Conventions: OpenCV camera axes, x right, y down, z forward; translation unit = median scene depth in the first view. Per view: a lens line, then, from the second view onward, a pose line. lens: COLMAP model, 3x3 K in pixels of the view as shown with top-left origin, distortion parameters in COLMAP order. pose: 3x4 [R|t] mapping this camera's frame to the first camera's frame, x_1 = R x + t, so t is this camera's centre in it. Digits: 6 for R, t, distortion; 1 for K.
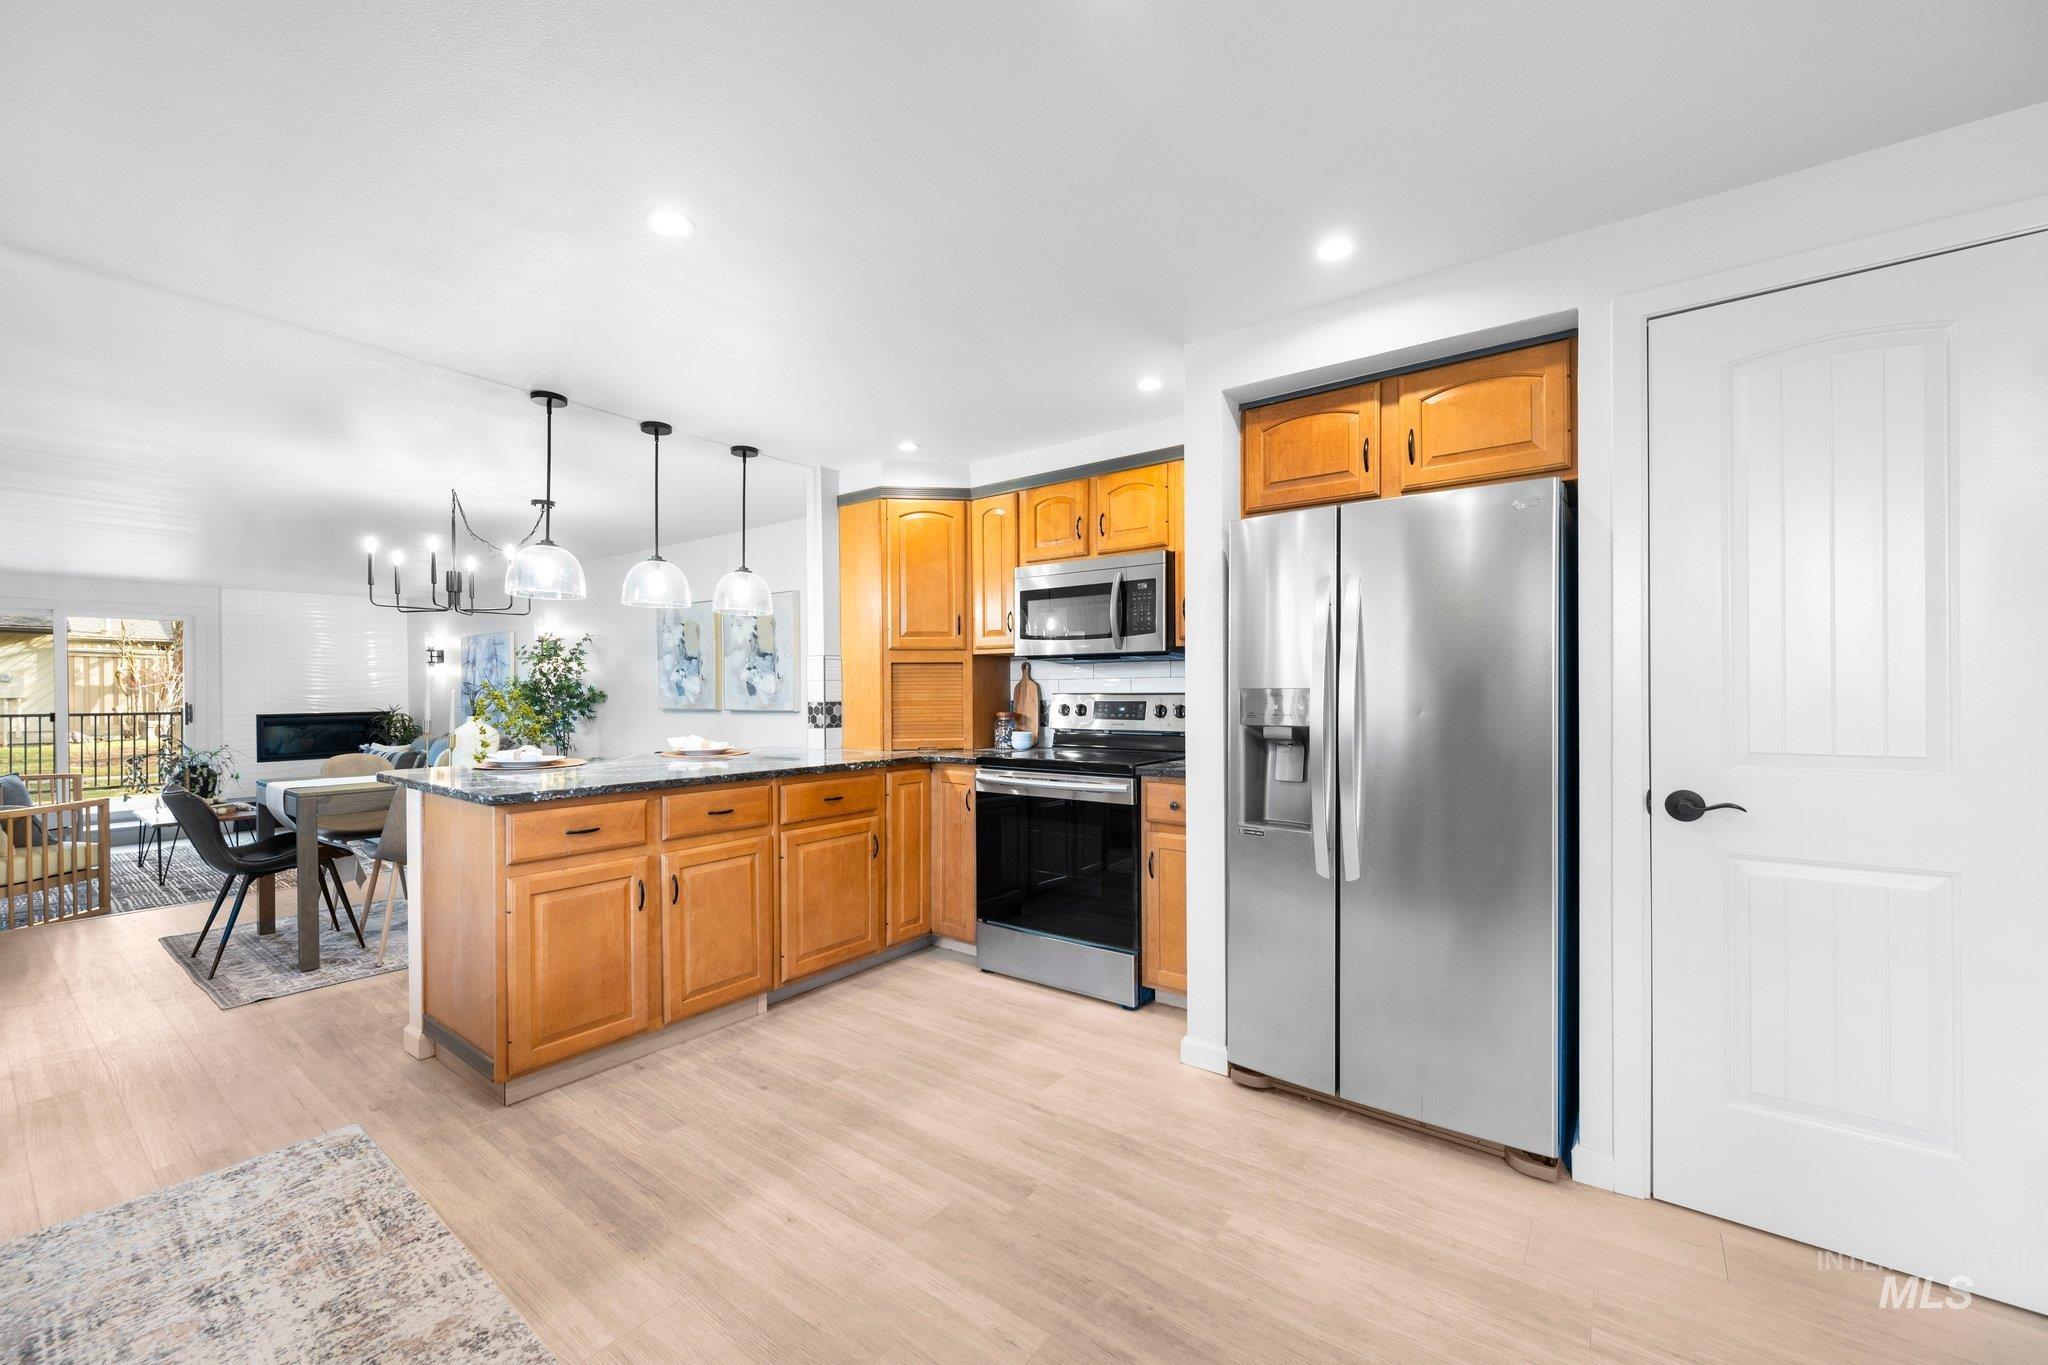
lens RADIAL K [[821.4, 0, 1019.2], [0, 821.4, 695.9], [0, 0, 1]] dist [0.004520, -0.001010]
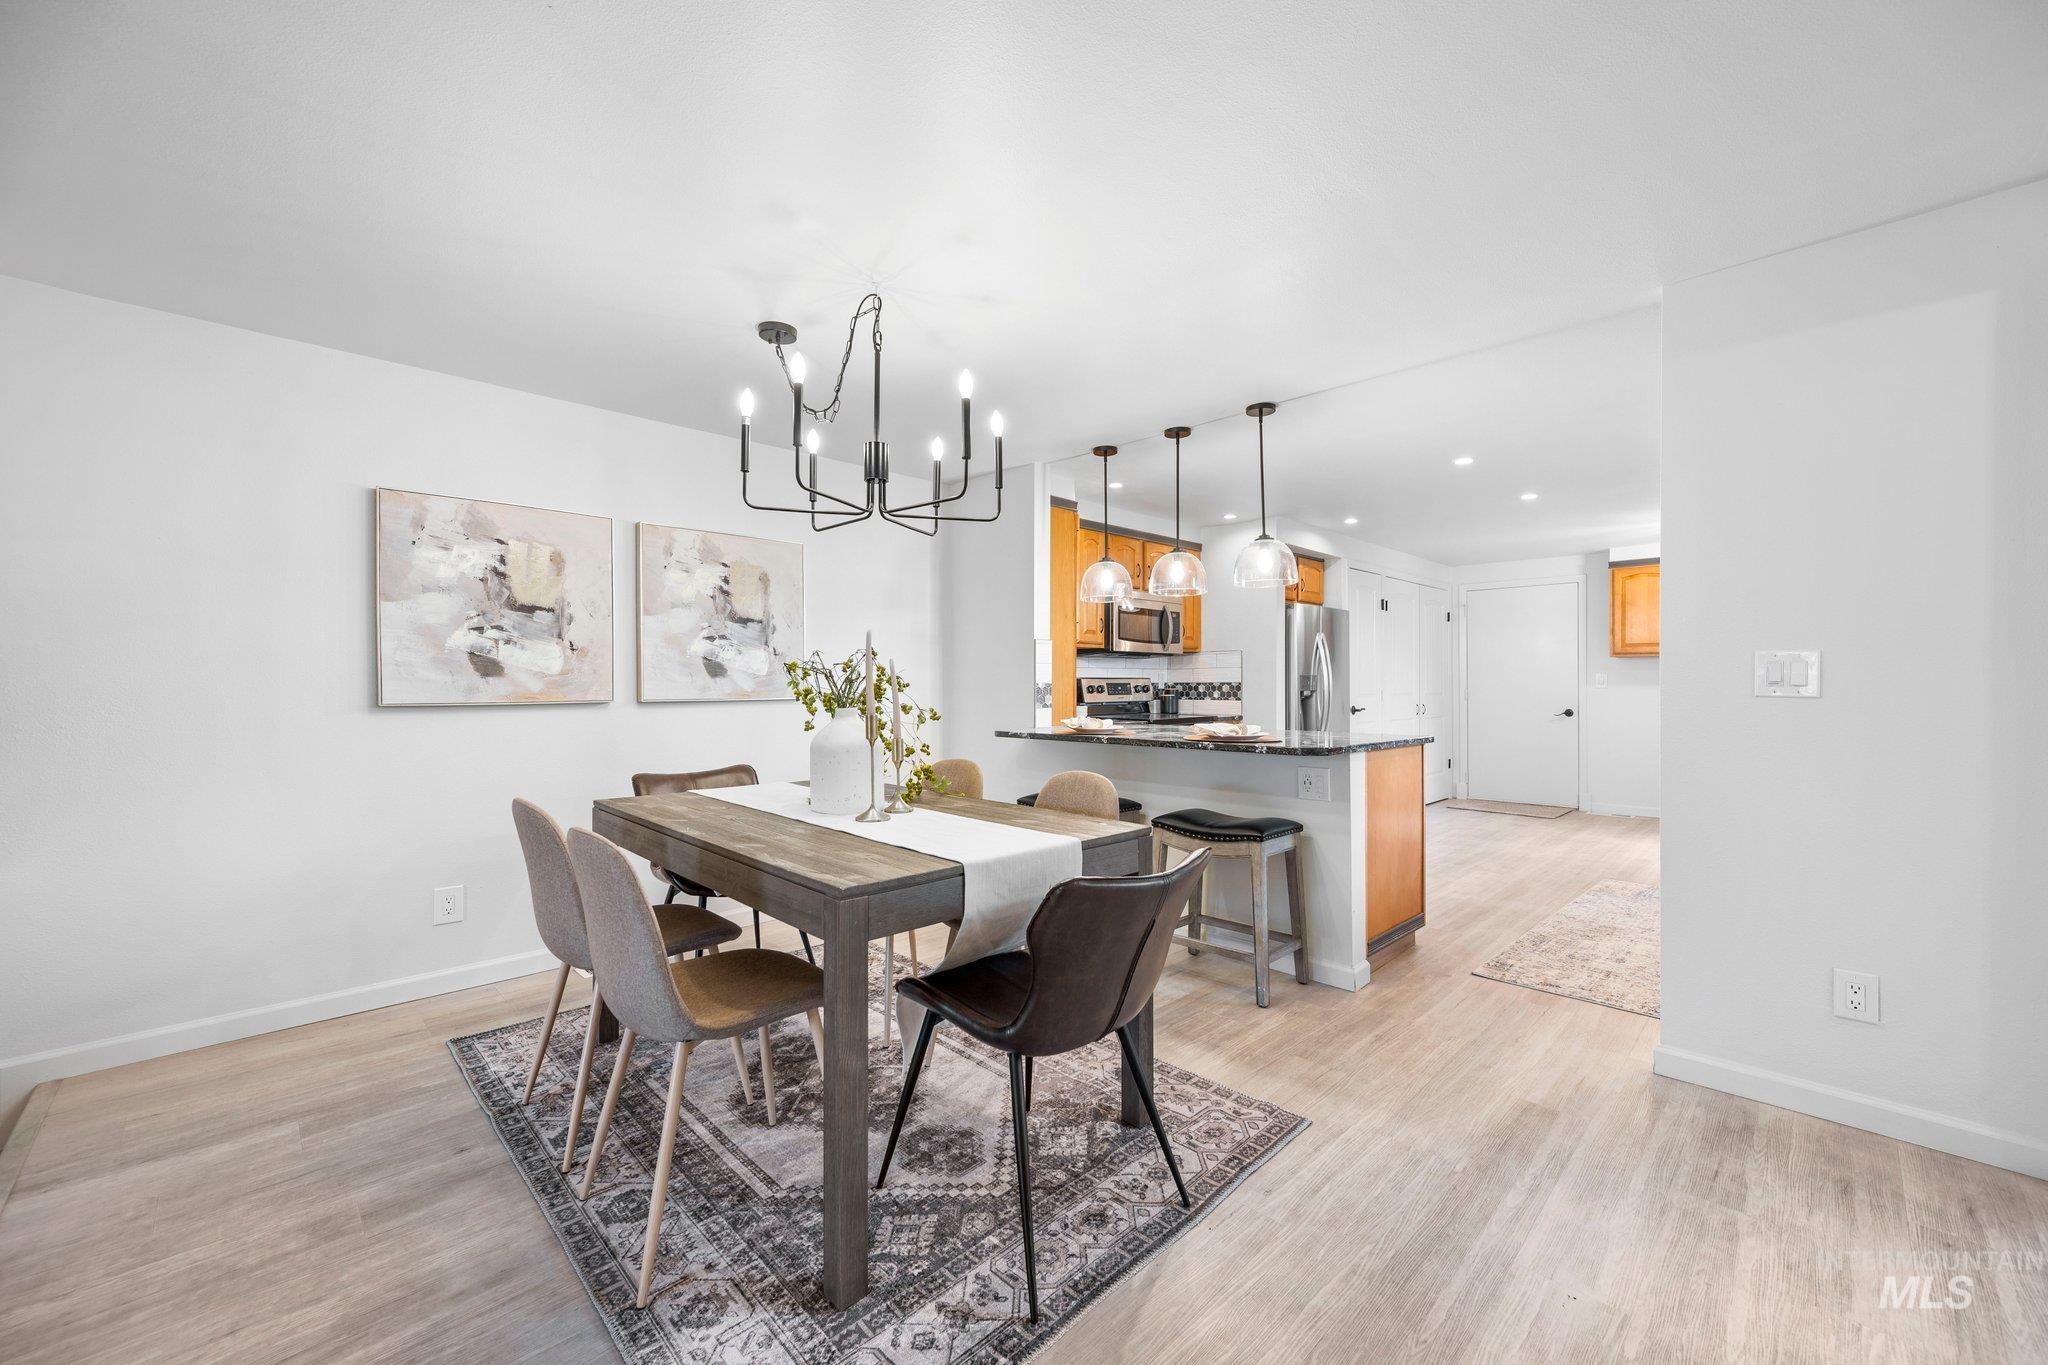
lens RADIAL K [[821.4, 0, 1012.8], [0, 821.4, 698.0], [0, 0, 1]] dist [0.004520, -0.001010]
pose [[0.129208, -0.015051, 0.991503, -1.587333], [0.007094, 0.999873, 0.014254, 0.012796], [-0.991592, 0.005192, 0.129298, 1.101919]]
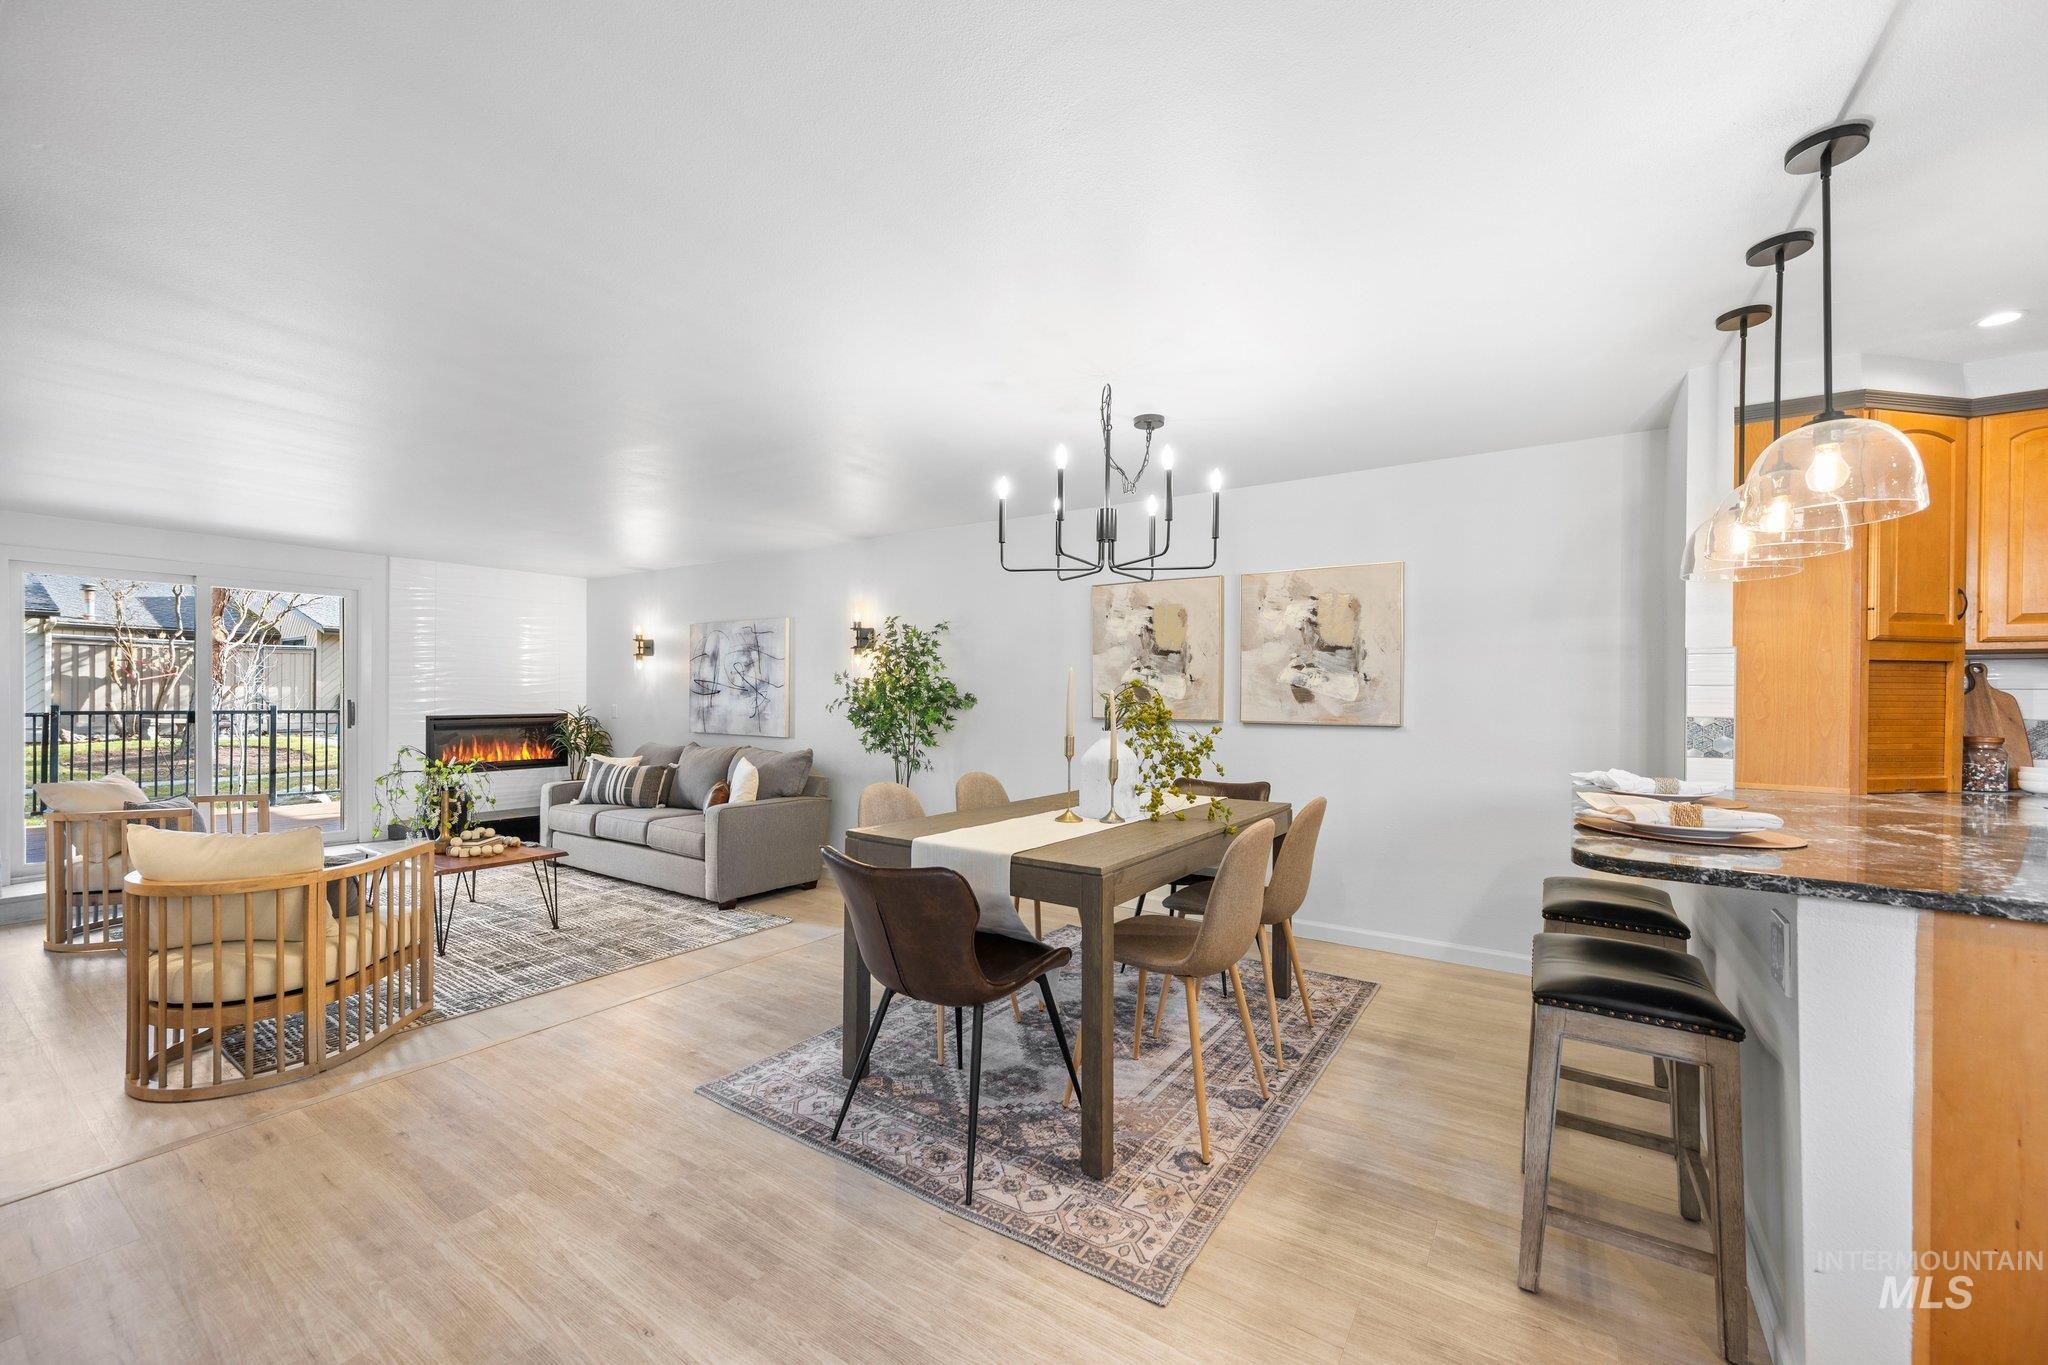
lens RADIAL K [[821.4, 0, 1026.4], [0, 821.4, 692.6], [0, 0, 1]] dist [0.004520, -0.001010]
pose [[0.997960, 0.016743, 0.061612, -1.019421], [-0.015852, 0.999763, -0.014915, 0.007680], [-0.061847, 0.013908, 0.997989, 0.456893]]
